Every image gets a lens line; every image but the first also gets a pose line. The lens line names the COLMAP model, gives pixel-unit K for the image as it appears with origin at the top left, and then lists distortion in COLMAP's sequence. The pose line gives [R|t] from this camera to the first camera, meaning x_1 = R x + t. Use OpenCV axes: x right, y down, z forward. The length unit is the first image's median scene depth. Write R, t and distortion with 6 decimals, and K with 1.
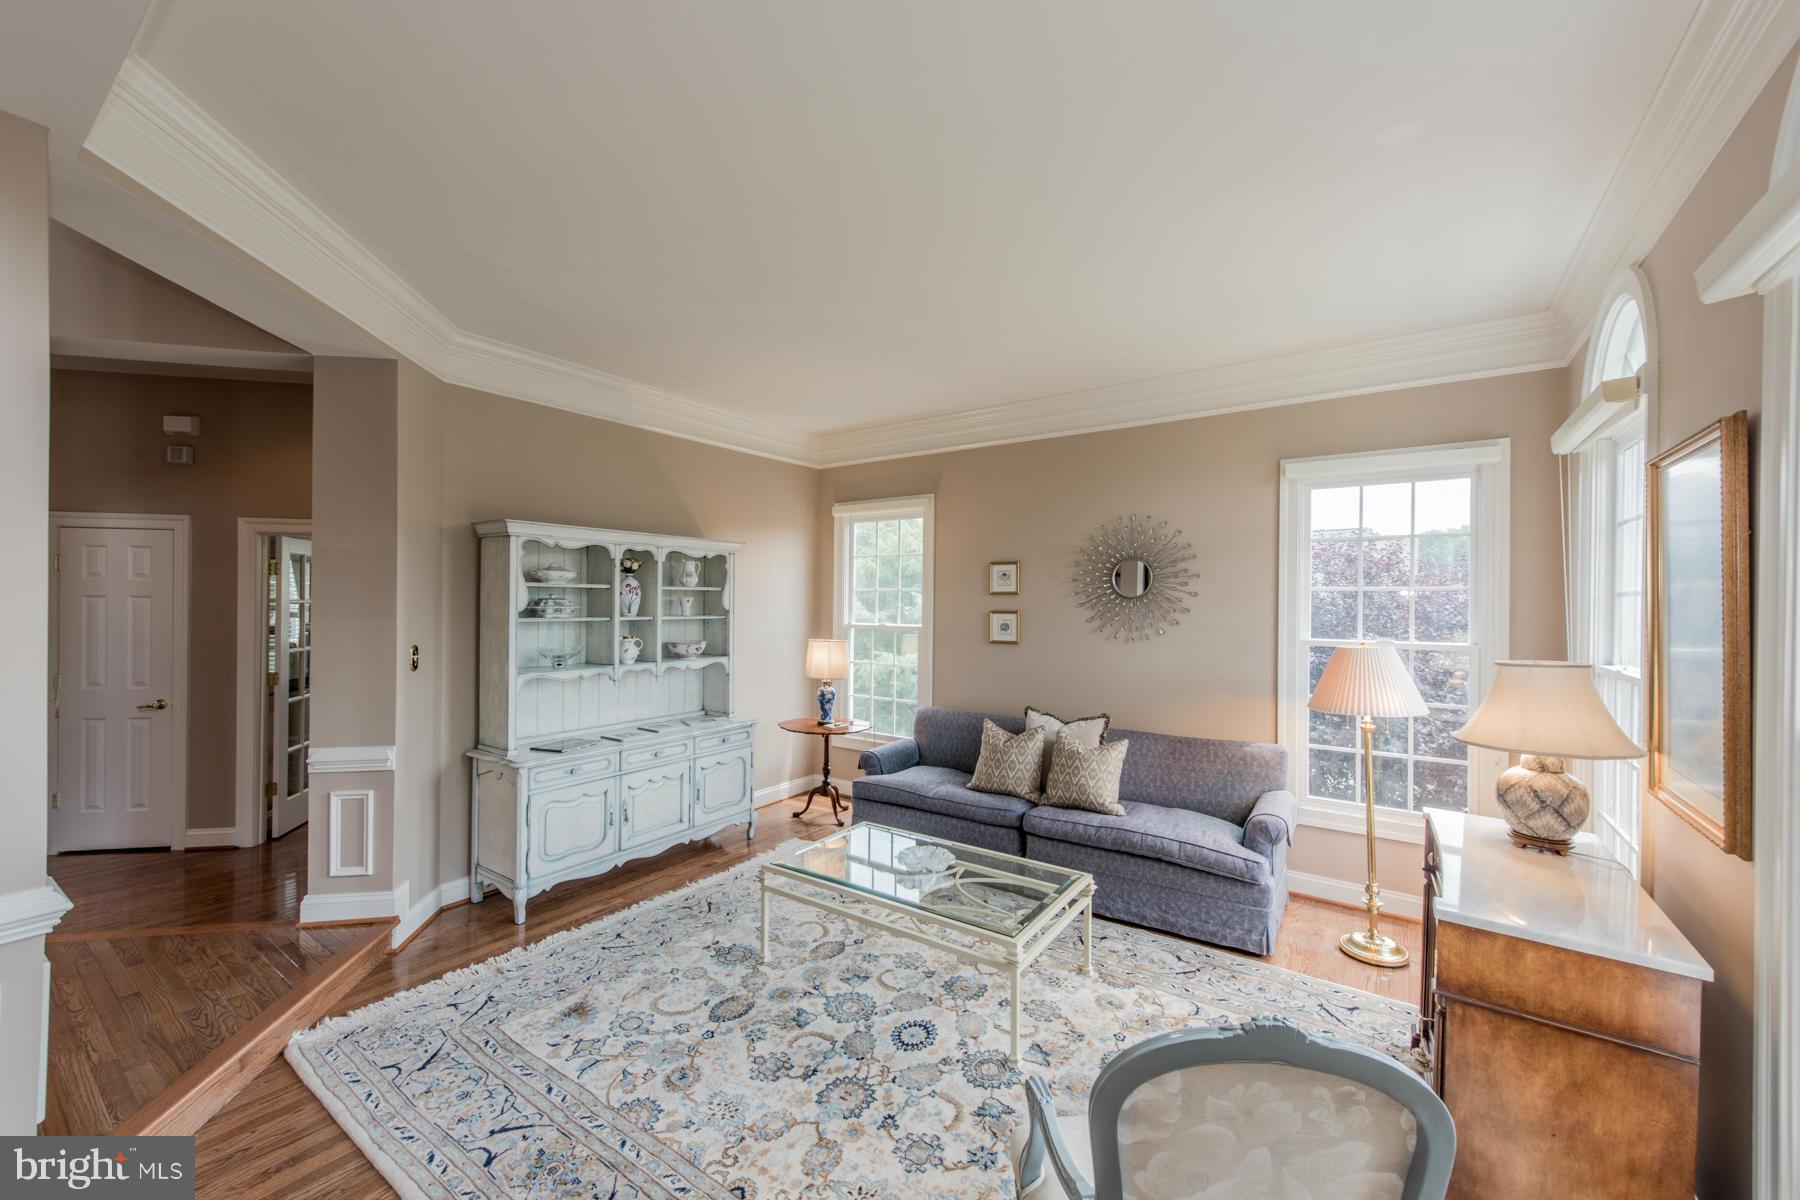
lens RADIAL K [[702.5, 0, 897.5], [0, 702.5, 597.9], [0, 0, 1]] dist [0.017755, 0.000083]
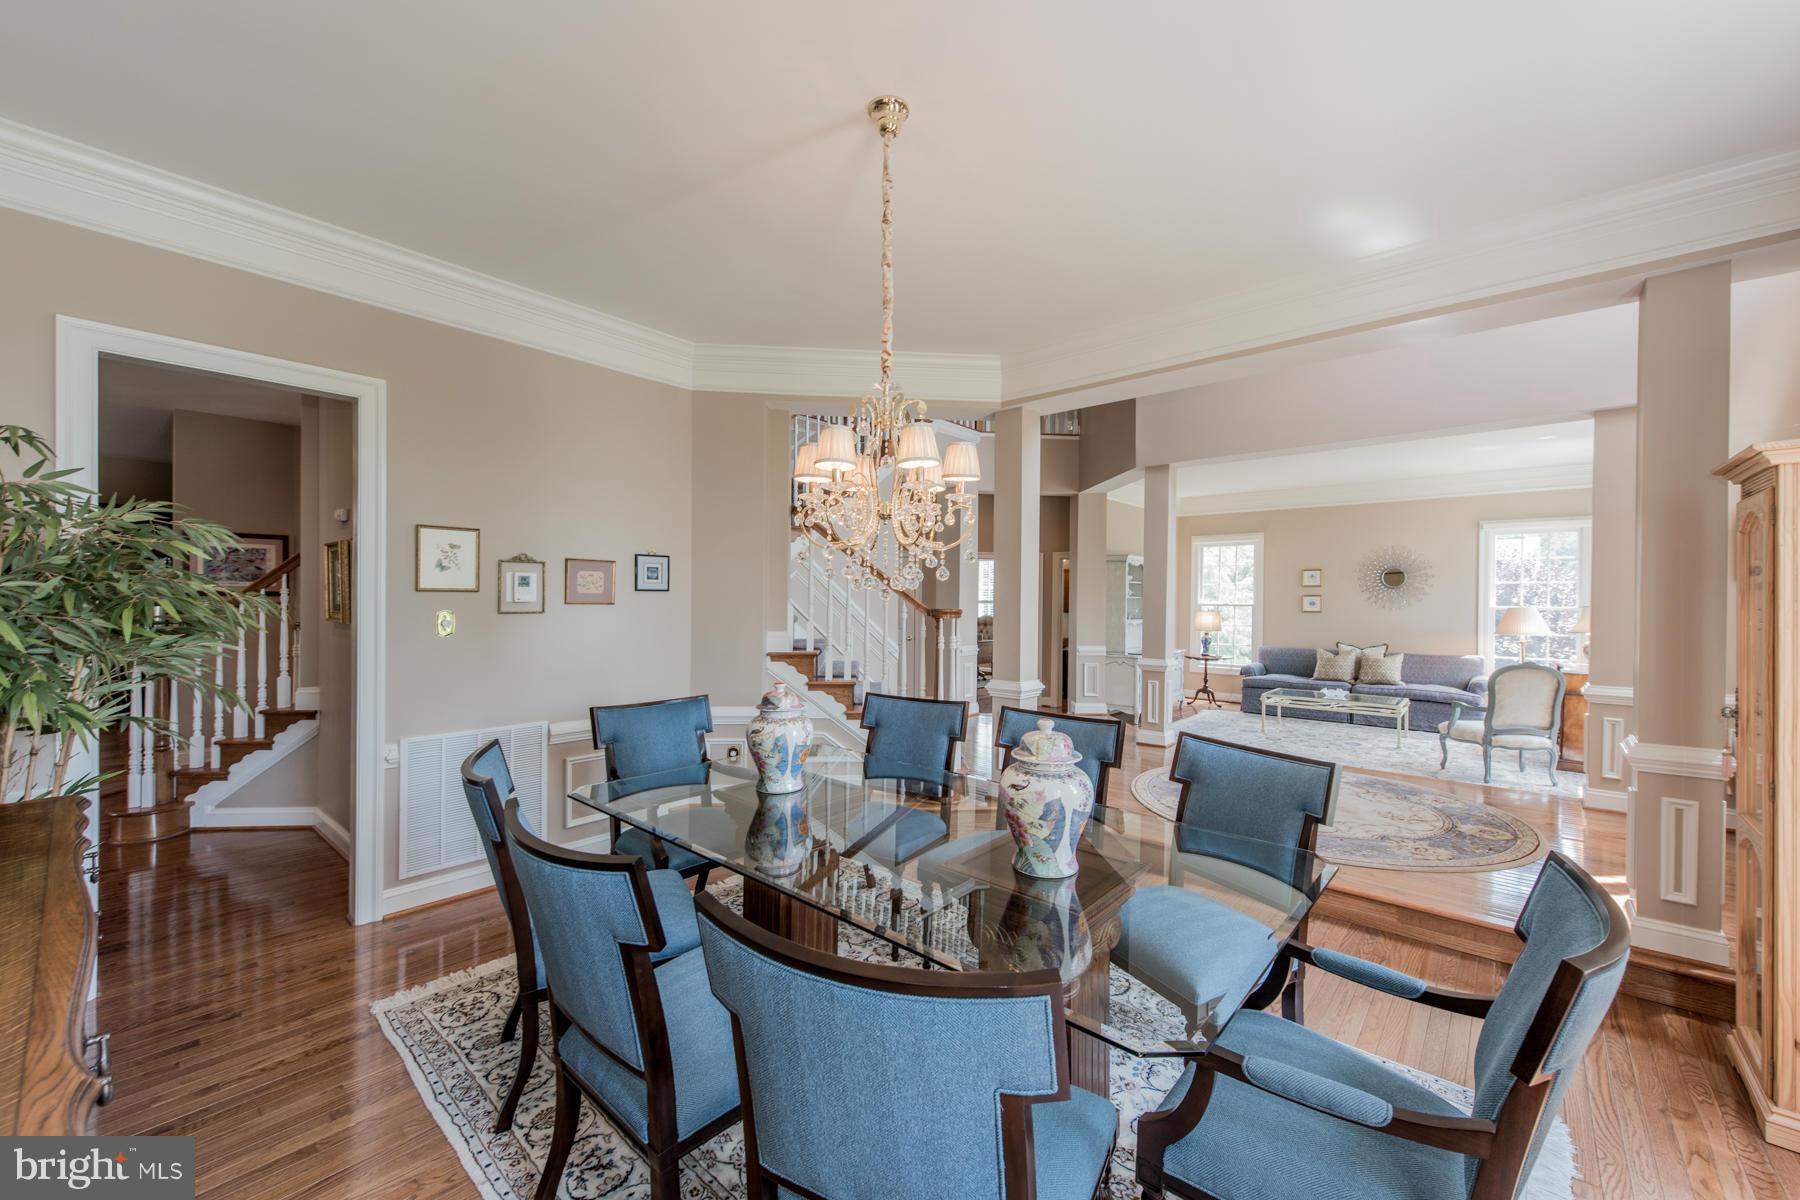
lens RADIAL K [[702.5, 0, 903.7], [0, 702.5, 600.4], [0, 0, 1]] dist [0.017755, 0.000083]
pose [[0.995987, -0.000488, -0.089492, -0.961468], [0.001199, 0.999968, 0.007888, 0.020716], [0.089485, -0.007963, 0.995956, -1.242451]]
